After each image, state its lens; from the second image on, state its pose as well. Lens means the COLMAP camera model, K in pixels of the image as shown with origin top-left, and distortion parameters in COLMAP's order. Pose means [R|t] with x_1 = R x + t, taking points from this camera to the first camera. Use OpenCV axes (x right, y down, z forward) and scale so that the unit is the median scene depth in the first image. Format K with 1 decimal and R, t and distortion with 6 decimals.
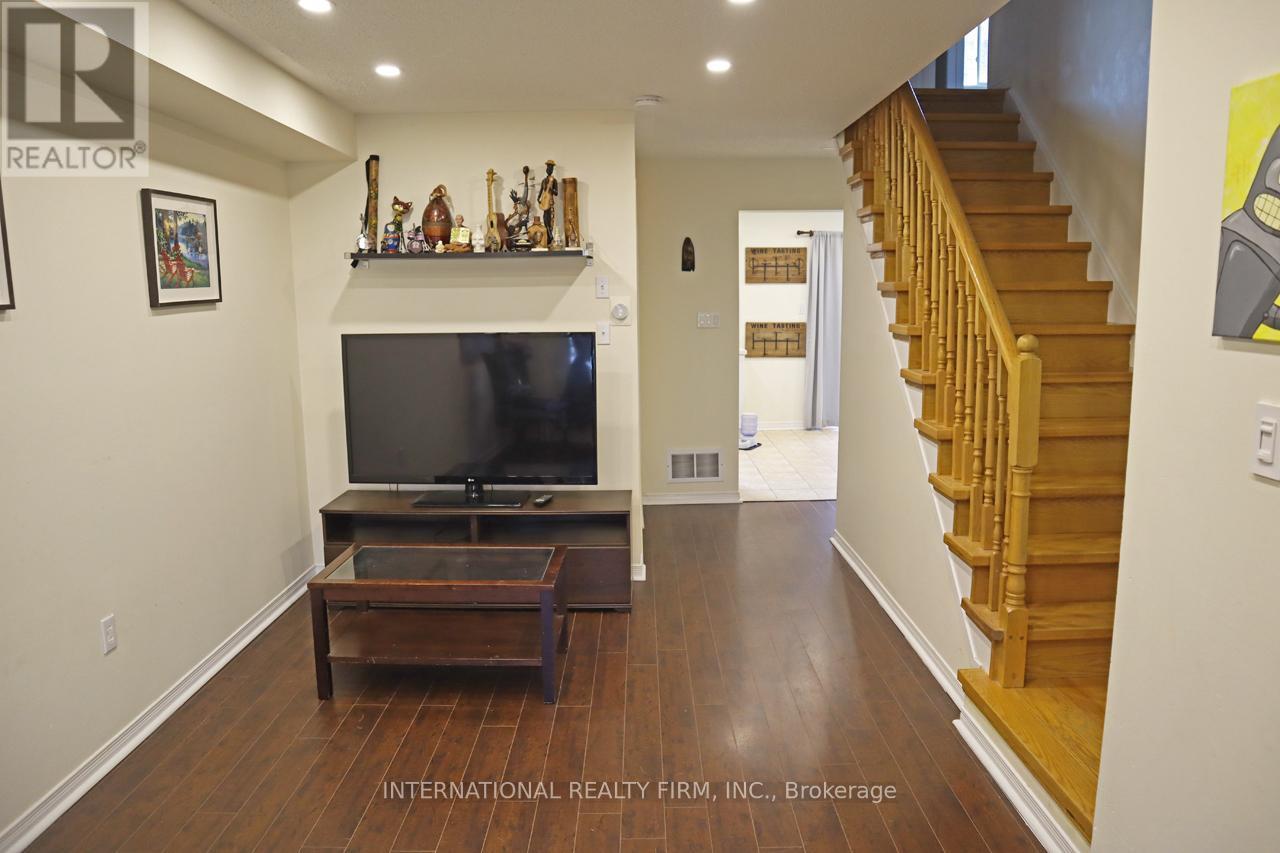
lens RADIAL K [[892.2, 0, 639.8], [0, 892.2, 431.9], [0, 0, 1]] dist [-0.115781, 0.067186]
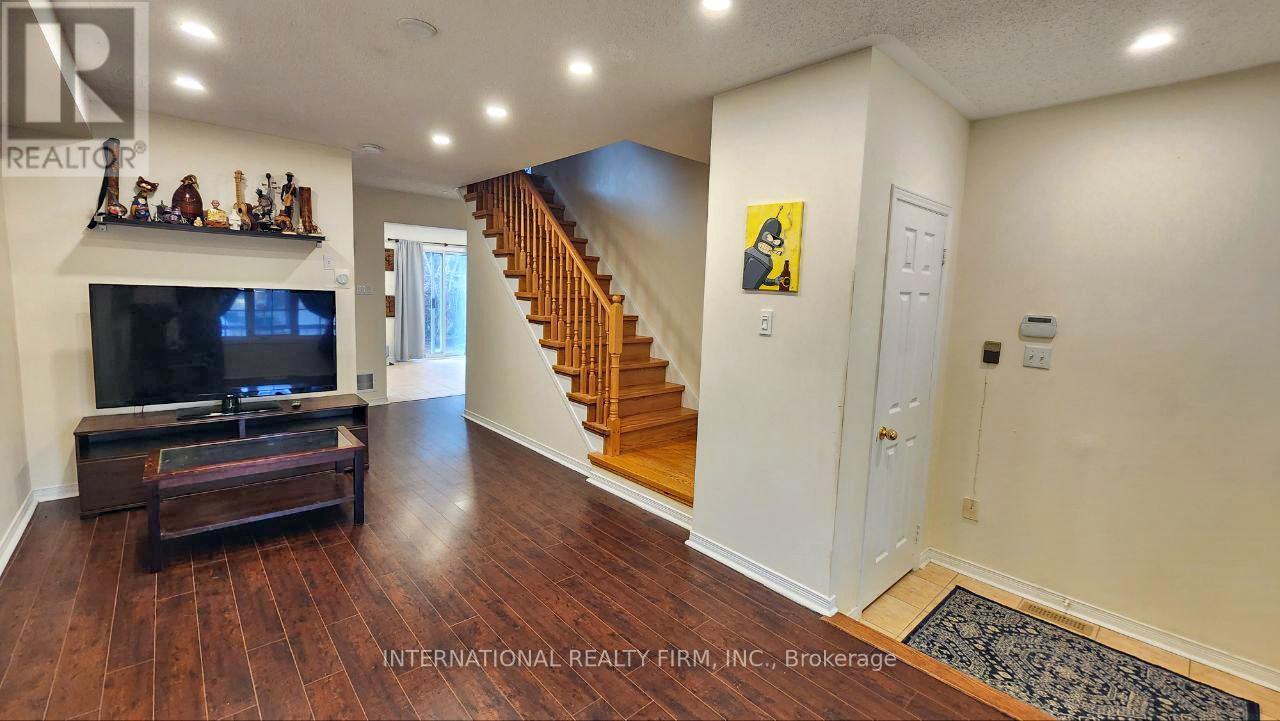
lens RADIAL K [[527.0, 0, 650.0], [0, 527.0, 350.4], [0, 0, 1]] dist [-0.002761, -0.000749]
pose [[0.737734, -0.034411, 0.674214, -0.257902], [0.058431, 0.998207, -0.012989, 0.033464], [-0.672558, 0.048977, 0.738422, -0.035164]]
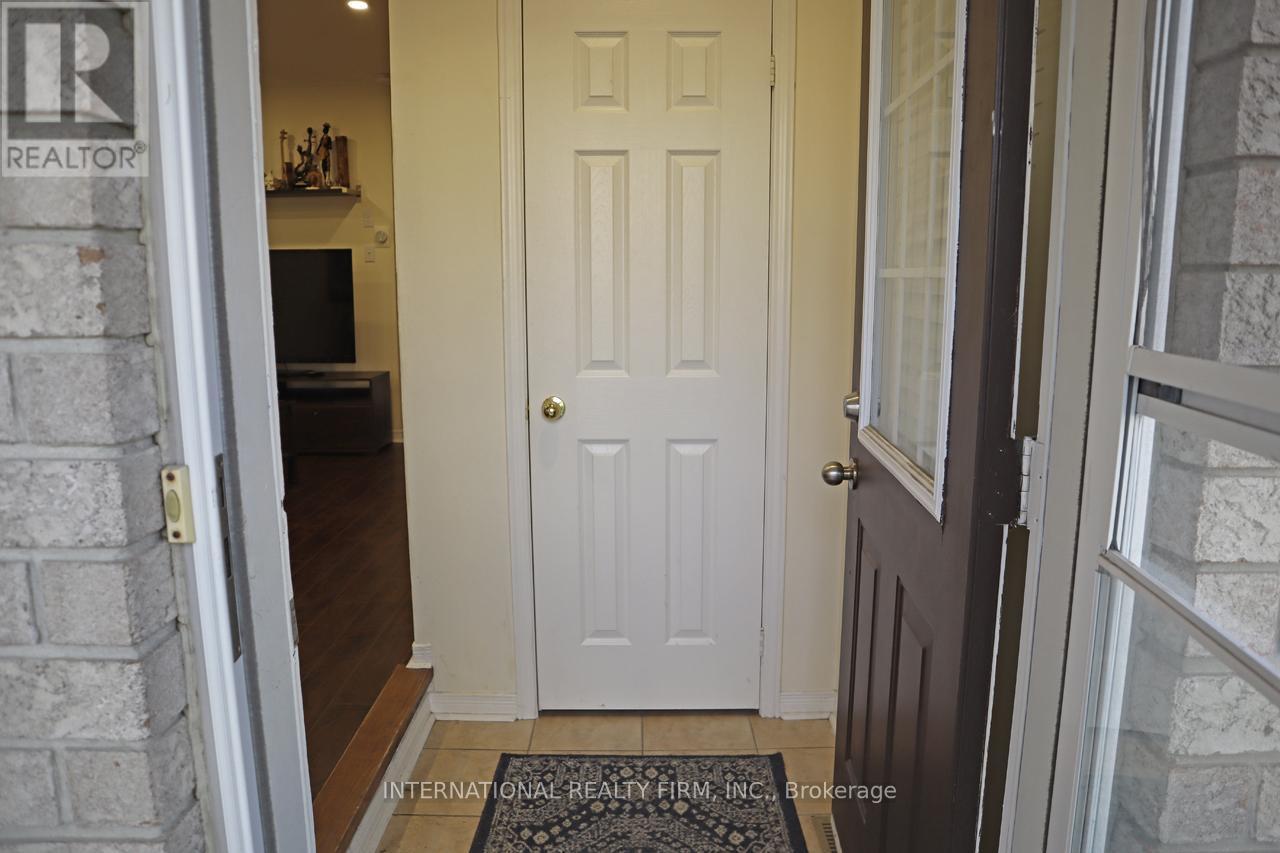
lens RADIAL K [[892.2, 0, 641.8], [0, 892.2, 424.2], [0, 0, 1]] dist [-0.115781, 0.067186]
pose [[0.999827, 0.010363, 0.015441, 0.363456], [-0.010641, 0.999780, 0.018063, 0.122881], [-0.015250, -0.018224, 0.999718, -0.345405]]
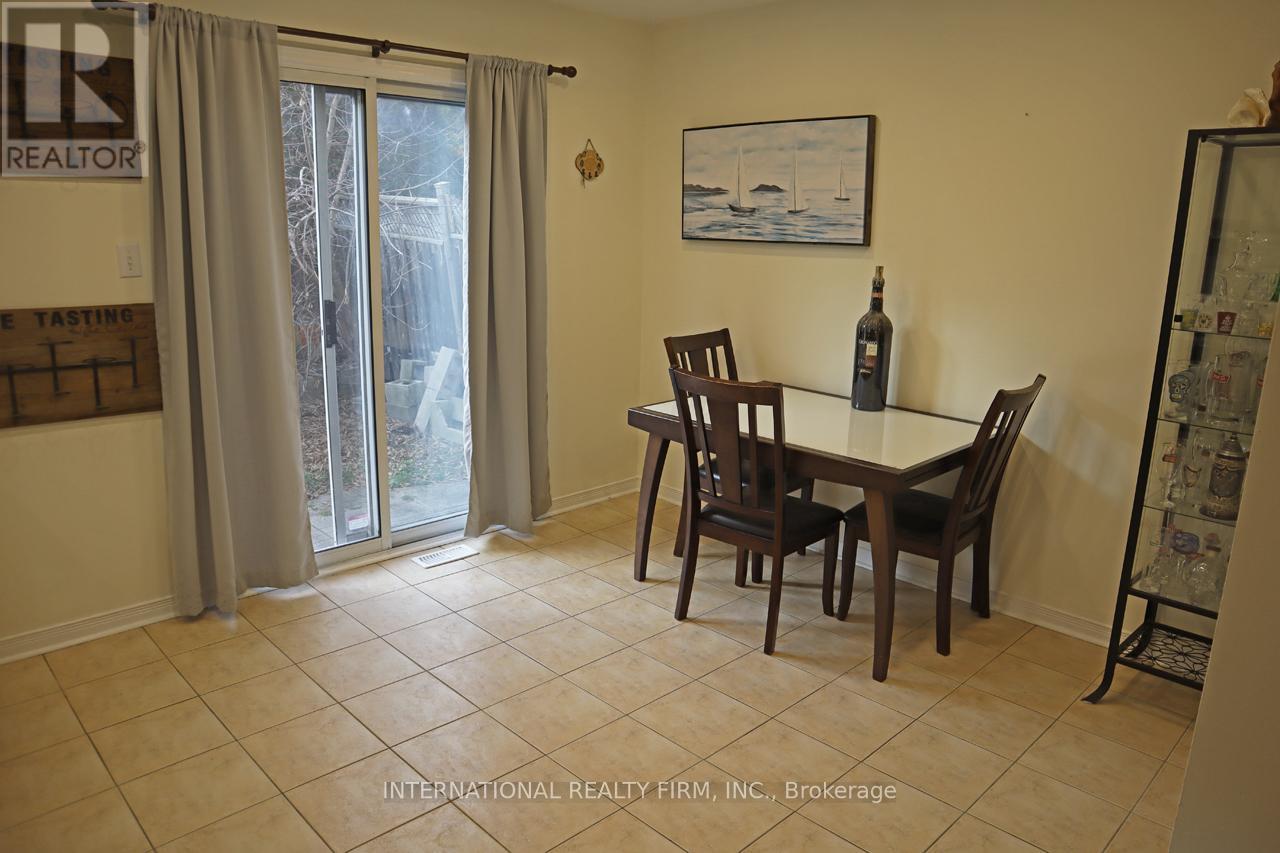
lens RADIAL K [[892.2, 0, 643.0], [0, 892.2, 423.9], [0, 0, 1]] dist [-0.115781, 0.067186]
pose [[0.718523, -0.126751, 0.683855, 0.205623], [0.074545, 0.991624, 0.105471, -0.214712], [-0.691496, -0.024806, 0.721954, 1.399866]]
